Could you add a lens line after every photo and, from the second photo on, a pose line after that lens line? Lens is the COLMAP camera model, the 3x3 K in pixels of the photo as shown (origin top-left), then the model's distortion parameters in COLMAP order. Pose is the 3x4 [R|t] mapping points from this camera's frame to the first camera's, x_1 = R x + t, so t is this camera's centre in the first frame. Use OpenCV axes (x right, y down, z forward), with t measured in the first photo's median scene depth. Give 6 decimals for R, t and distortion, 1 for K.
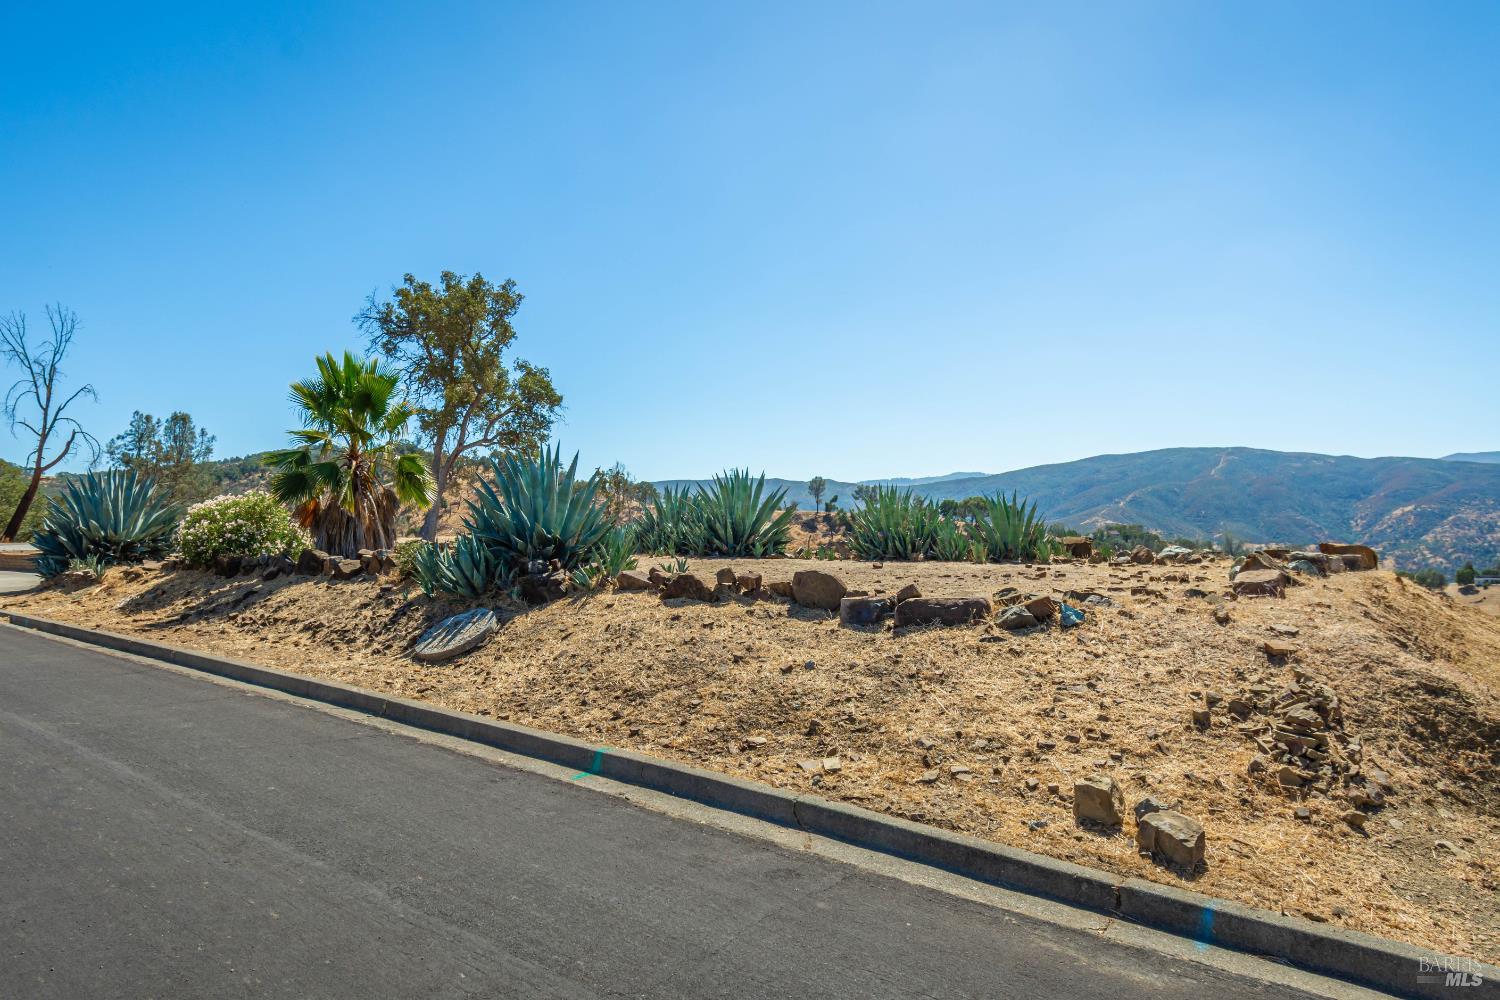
lens RADIAL K [[896.0, 0, 703.5], [0, 896.0, 516.6], [0, 0, 1]] dist [-0.007164, 0.000586]
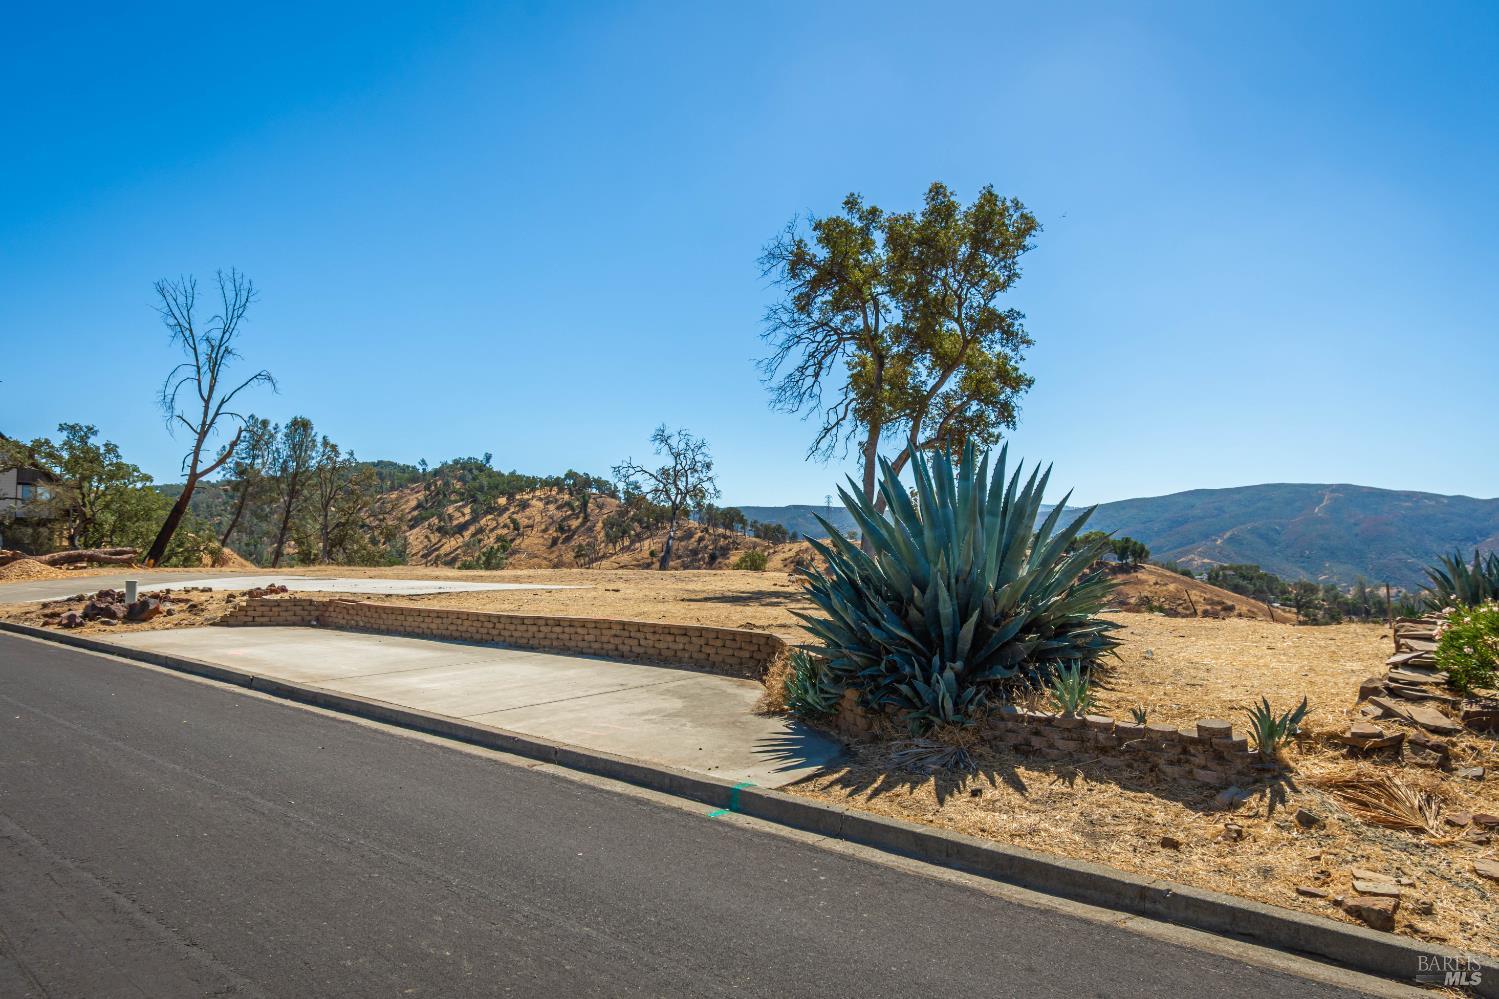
lens RADIAL K [[920.8, 0, 725.2], [0, 920.8, 524.9], [0, 0, 1]] dist [-0.017932, 0.002879]
pose [[0.999544, 0.021316, -0.021367, -0.147175], [-0.021771, 0.999536, -0.021288, -0.000504], [0.020903, 0.021744, 0.999545, 0.109379]]
